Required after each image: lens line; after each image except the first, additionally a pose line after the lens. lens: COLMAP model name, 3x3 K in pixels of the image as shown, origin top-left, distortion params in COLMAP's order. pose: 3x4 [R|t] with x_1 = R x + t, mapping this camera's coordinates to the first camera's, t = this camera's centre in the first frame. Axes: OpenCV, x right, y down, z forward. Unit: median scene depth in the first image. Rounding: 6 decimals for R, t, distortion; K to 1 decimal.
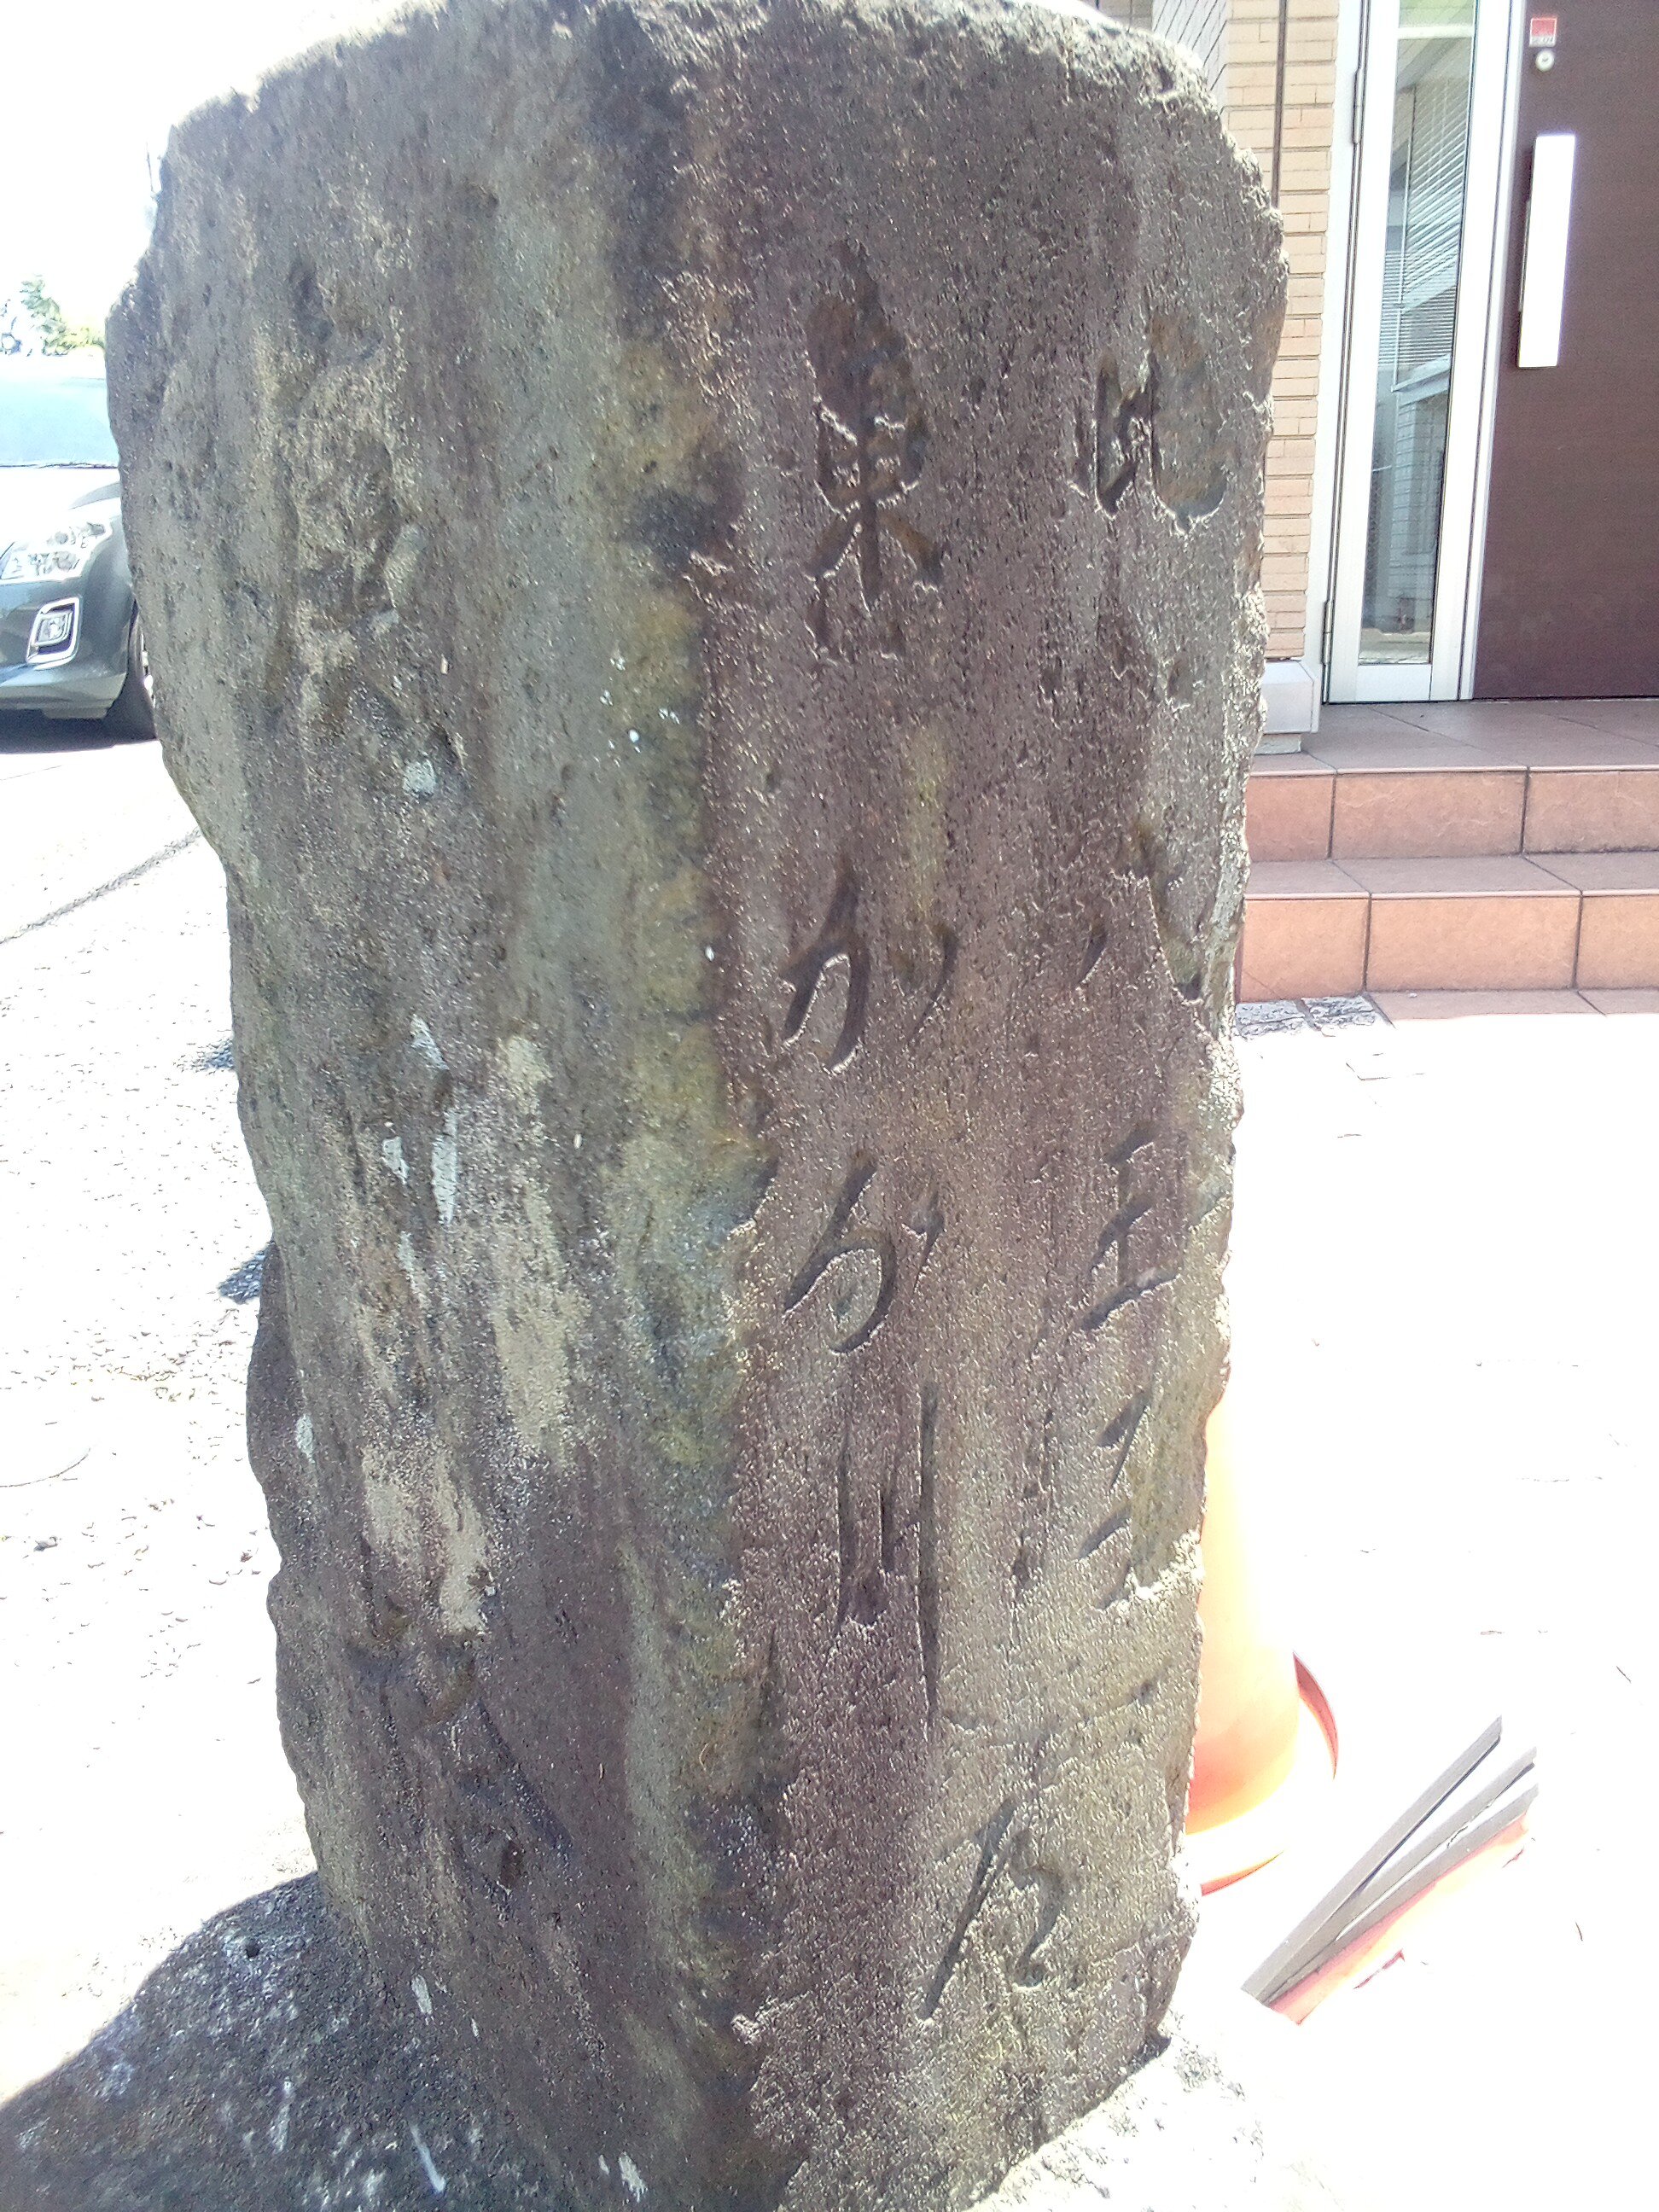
lens RADIAL K [[1866.1, 0, 961.2], [0, 1866.1, 1121.4], [0, 0, 1]] dist [0.060381, -0.084640]
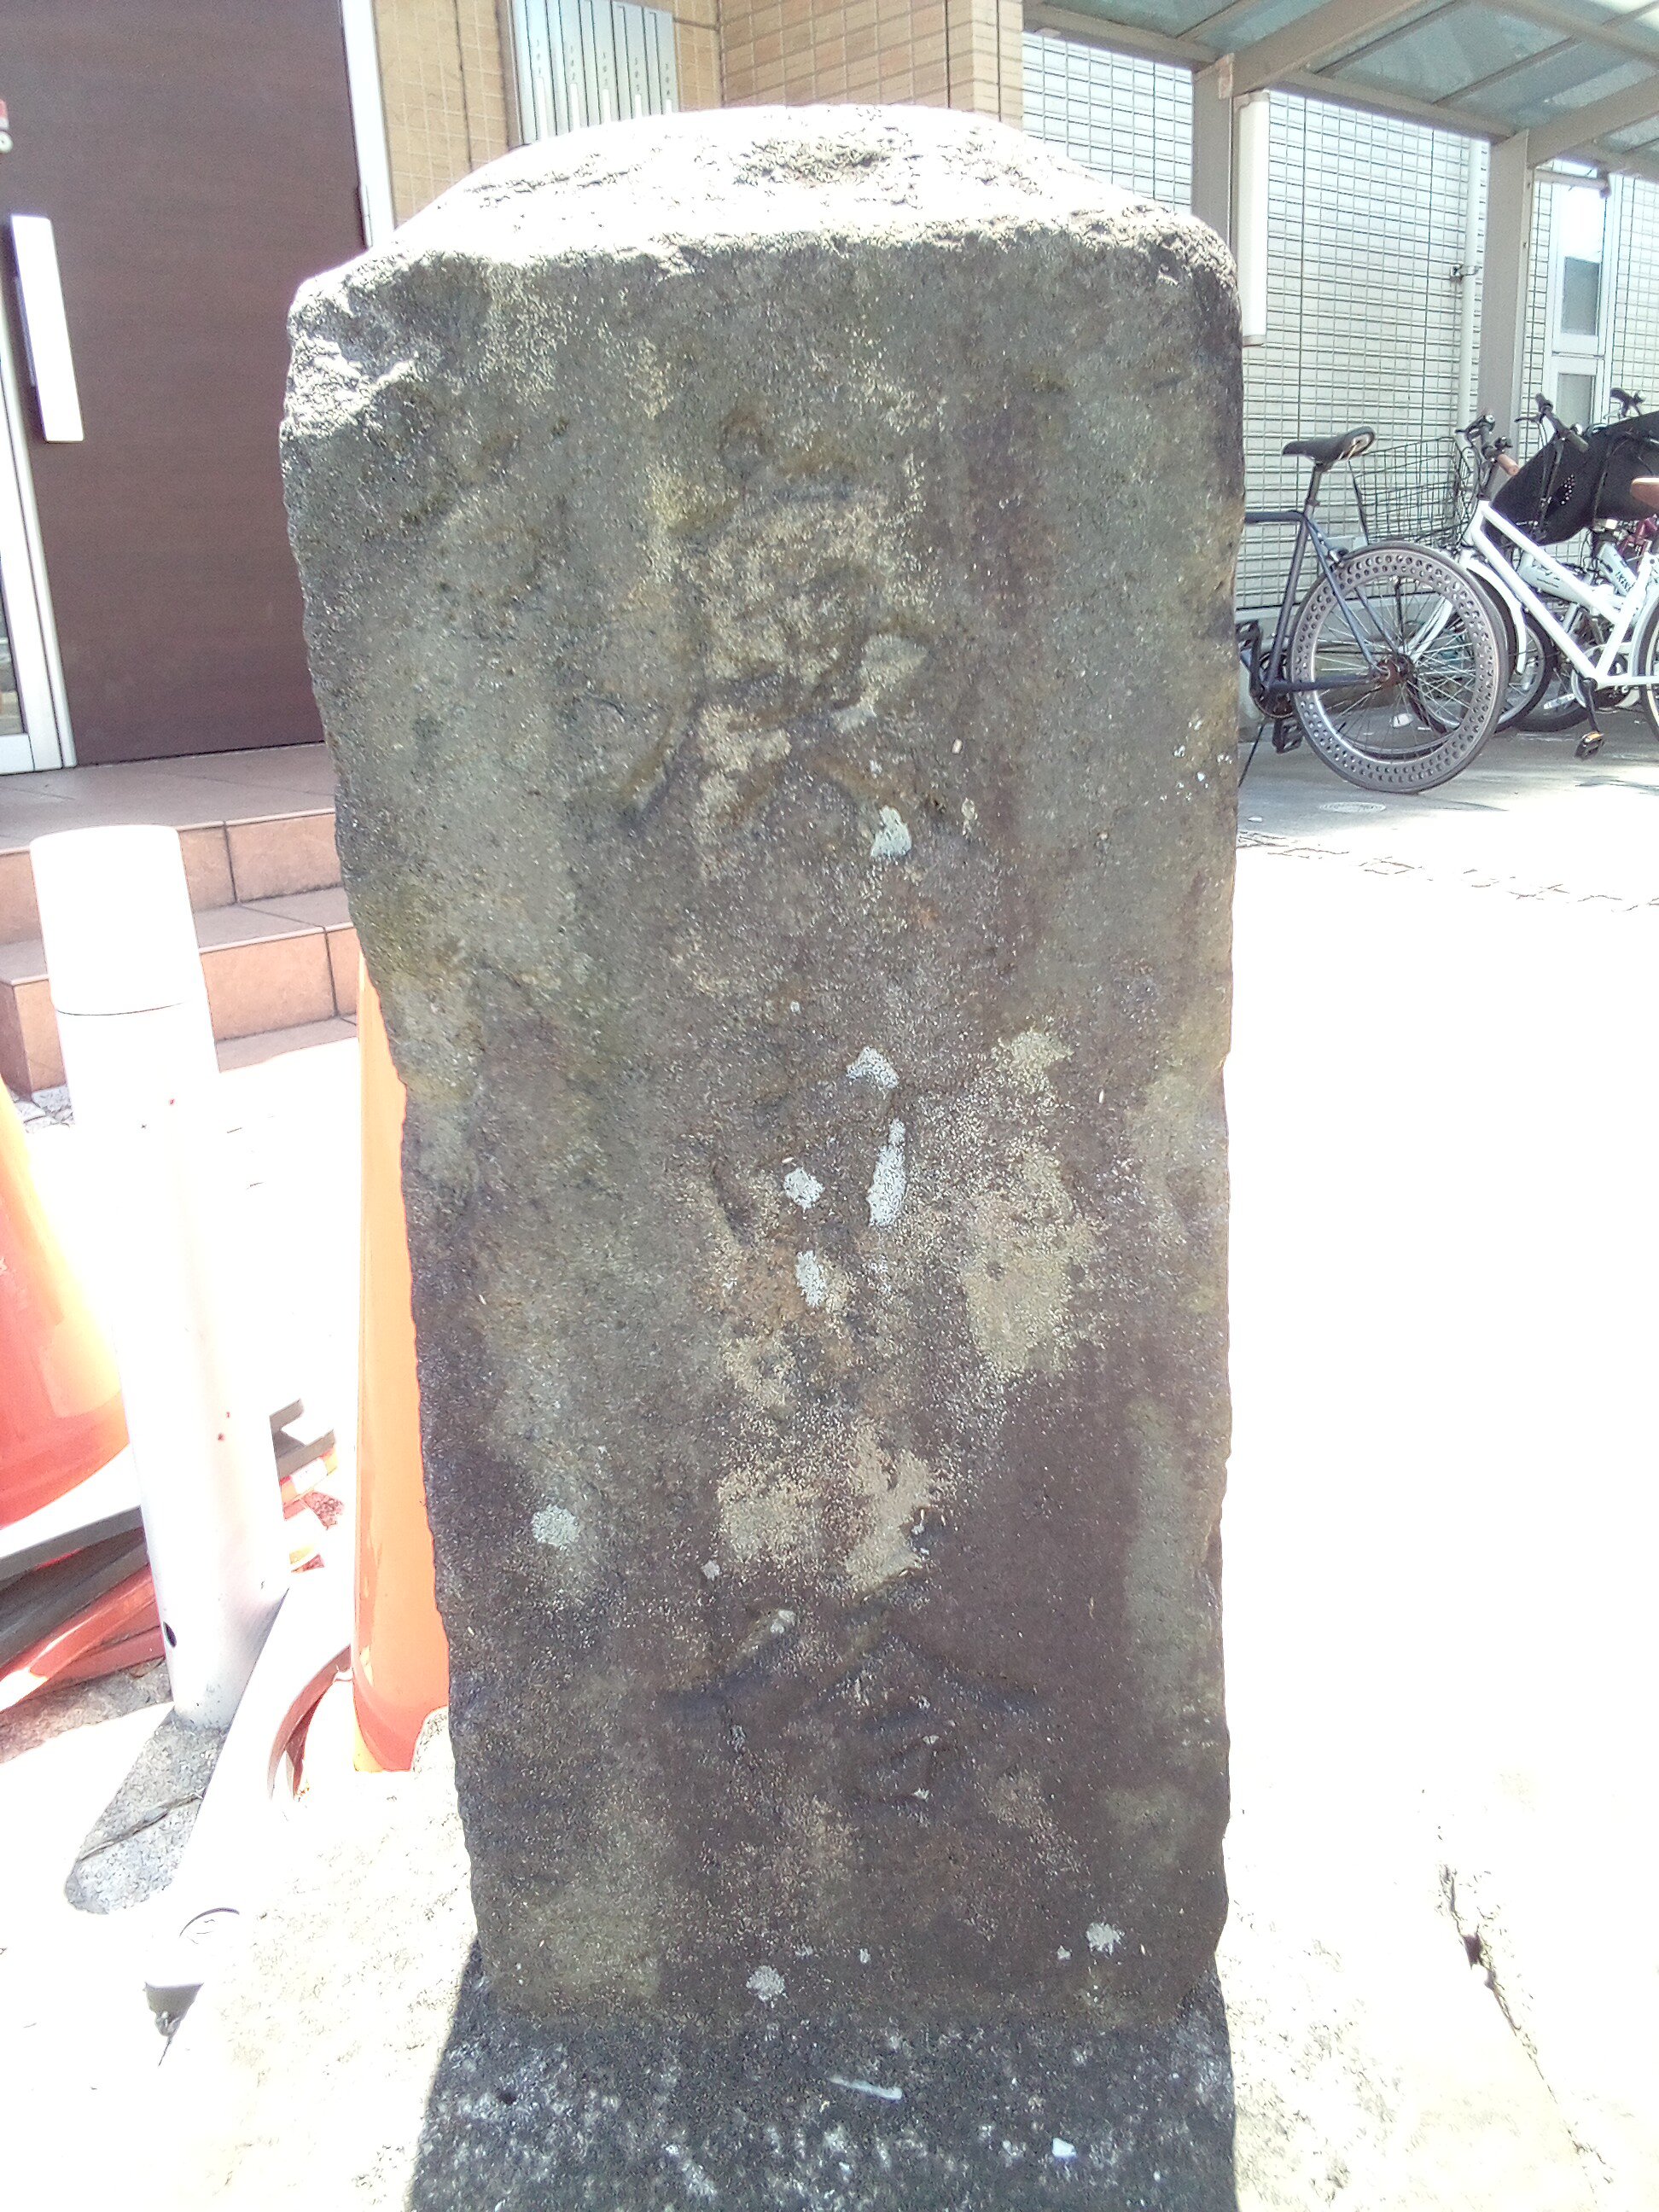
lens RADIAL K [[1866.1, 0, 817.0], [0, 1866.1, 1122.4], [0, 0, 1]] dist [0.060381, -0.084640]
pose [[0.684038, -0.220782, 0.695232, -1.078311], [0.239813, 0.968182, 0.071510, -0.097368], [-0.688899, 0.117810, 0.715220, 0.183064]]
